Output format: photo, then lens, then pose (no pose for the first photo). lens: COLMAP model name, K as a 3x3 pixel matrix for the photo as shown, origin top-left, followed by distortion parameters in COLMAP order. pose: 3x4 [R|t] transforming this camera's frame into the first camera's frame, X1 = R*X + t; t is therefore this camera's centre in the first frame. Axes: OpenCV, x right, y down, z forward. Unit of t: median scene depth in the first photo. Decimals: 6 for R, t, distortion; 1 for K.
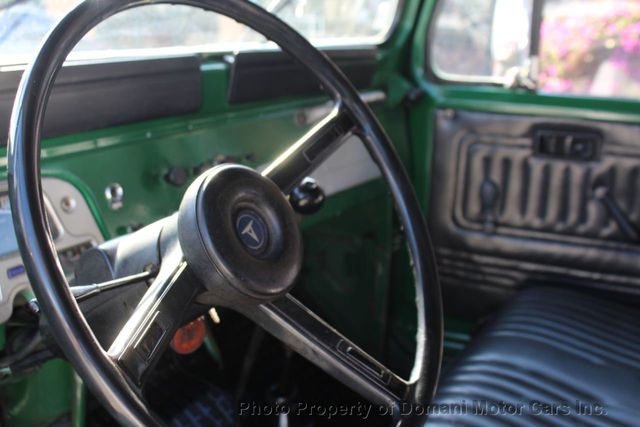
lens RADIAL K [[731.9, 0, 306.0], [0, 731.9, 201.3], [0, 0, 1]] dist [-0.092264, 0.090963]
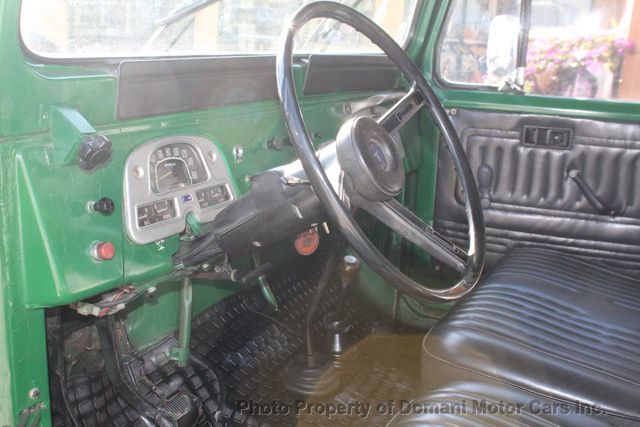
lens RADIAL K [[737.4, 0, 319.4], [0, 737.4, 192.9], [0, 0, 1]] dist [-0.082558, 0.047968]
pose [[0.997868, 0.008205, 0.064739, -0.118755], [-0.005881, 0.999334, -0.036003, 0.070048], [-0.064992, 0.035546, 0.997253, -0.244362]]
